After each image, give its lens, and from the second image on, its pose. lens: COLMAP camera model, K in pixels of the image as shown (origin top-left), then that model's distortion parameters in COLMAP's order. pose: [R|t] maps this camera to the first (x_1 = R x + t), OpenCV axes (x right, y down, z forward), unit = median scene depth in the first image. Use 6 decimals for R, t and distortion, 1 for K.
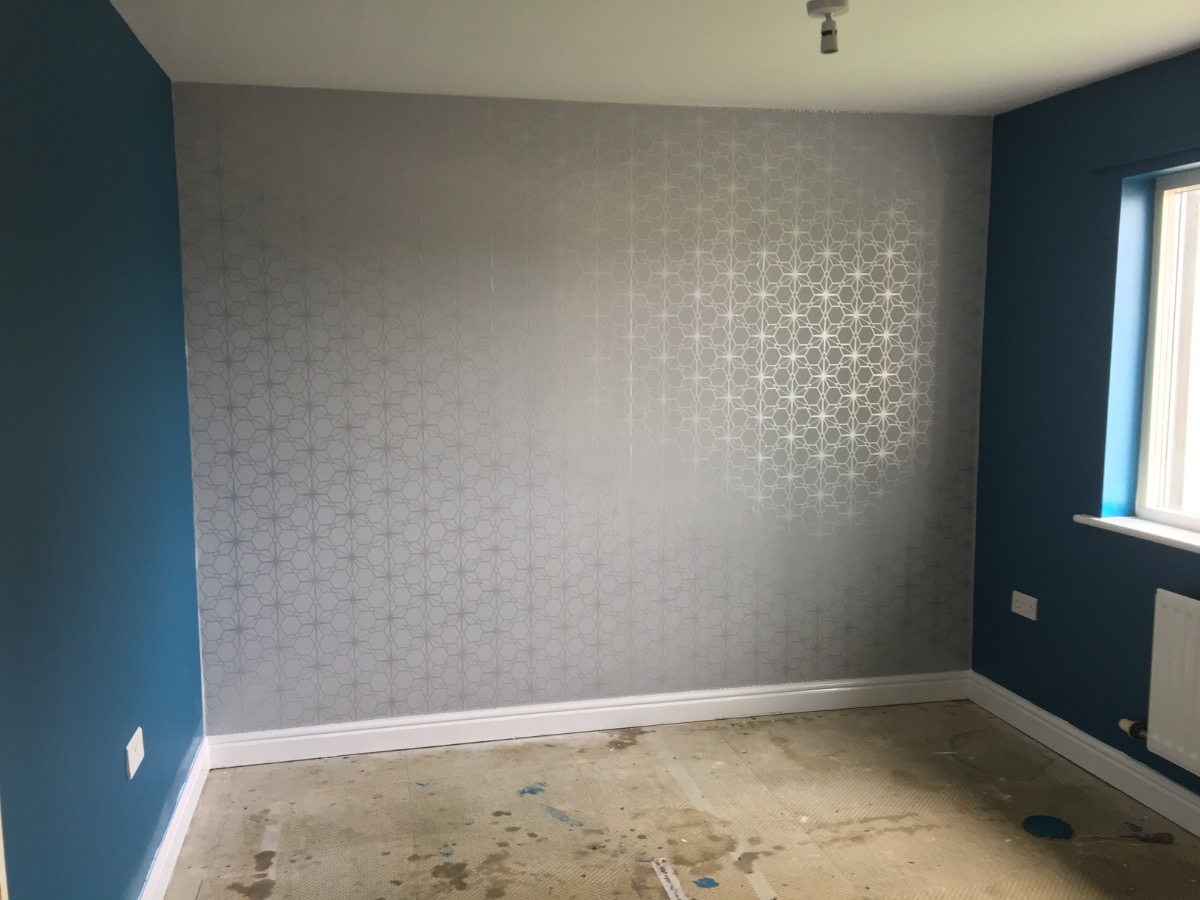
lens RADIAL K [[1015.8, 0, 599.3], [0, 1015.8, 457.1], [0, 0, 1]] dist [0.090982, -0.119337]
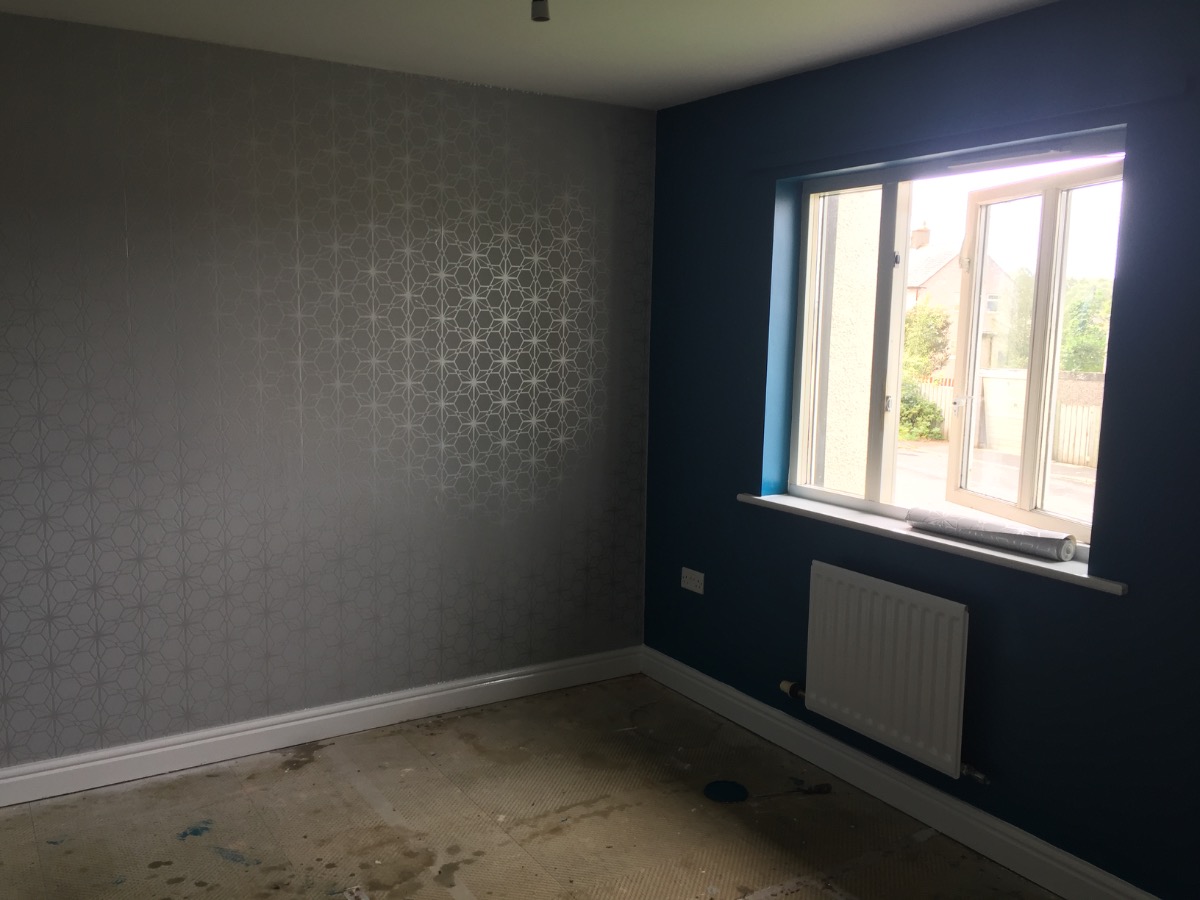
lens RADIAL K [[1015.8, 0, 599.3], [0, 1015.8, 457.1], [0, 0, 1]] dist [0.090982, -0.119337]
pose [[0.940654, -0.023844, 0.338528, -0.028973], [0.016757, 0.999575, 0.023842, -0.009414], [-0.338952, -0.016755, 0.940654, 0.050739]]
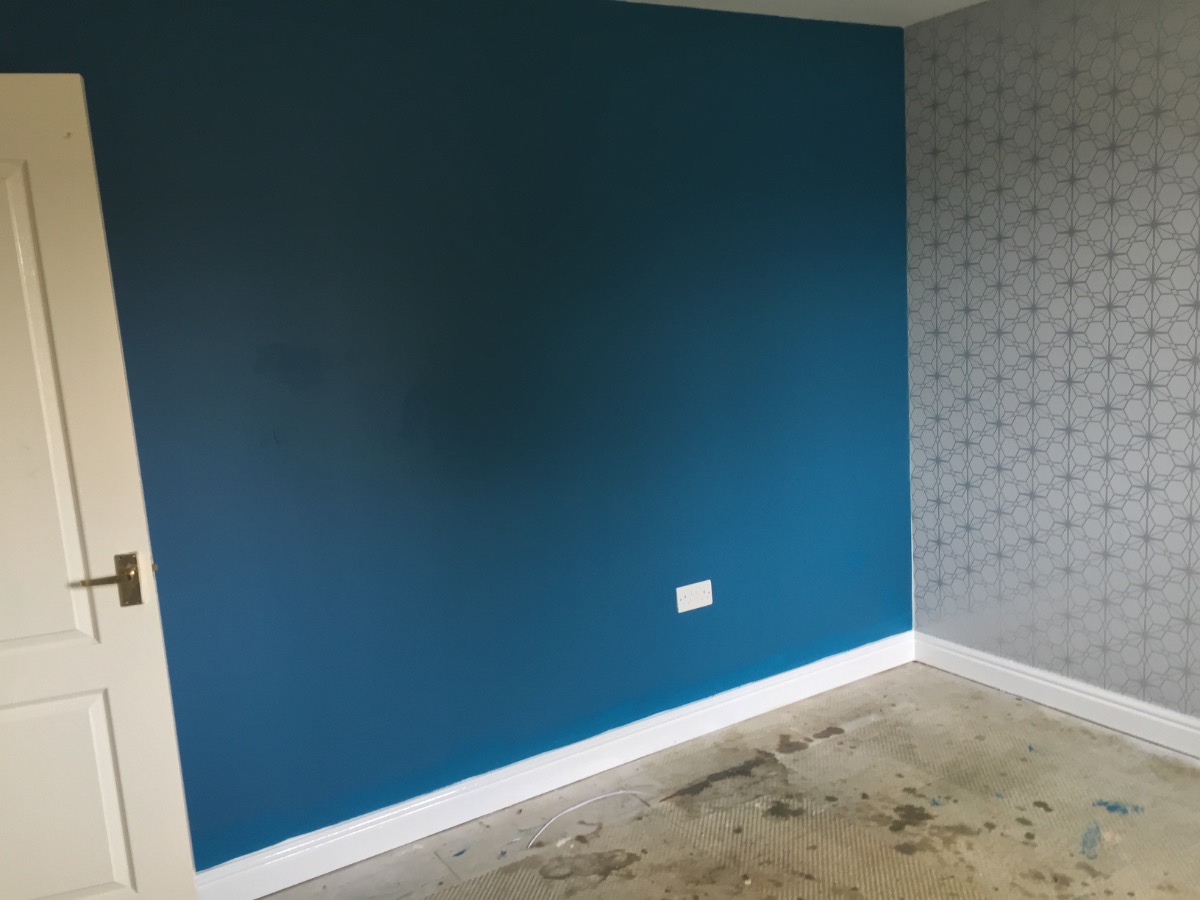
lens RADIAL K [[1015.8, 0, 599.3], [0, 1015.8, 457.1], [0, 0, 1]] dist [0.090982, -0.119337]
pose [[0.336528, 0.139709, -0.931252, 0.483147], [-0.047250, 0.990193, 0.131477, -0.040778], [0.940487, -0.000244, 0.339829, 0.294508]]
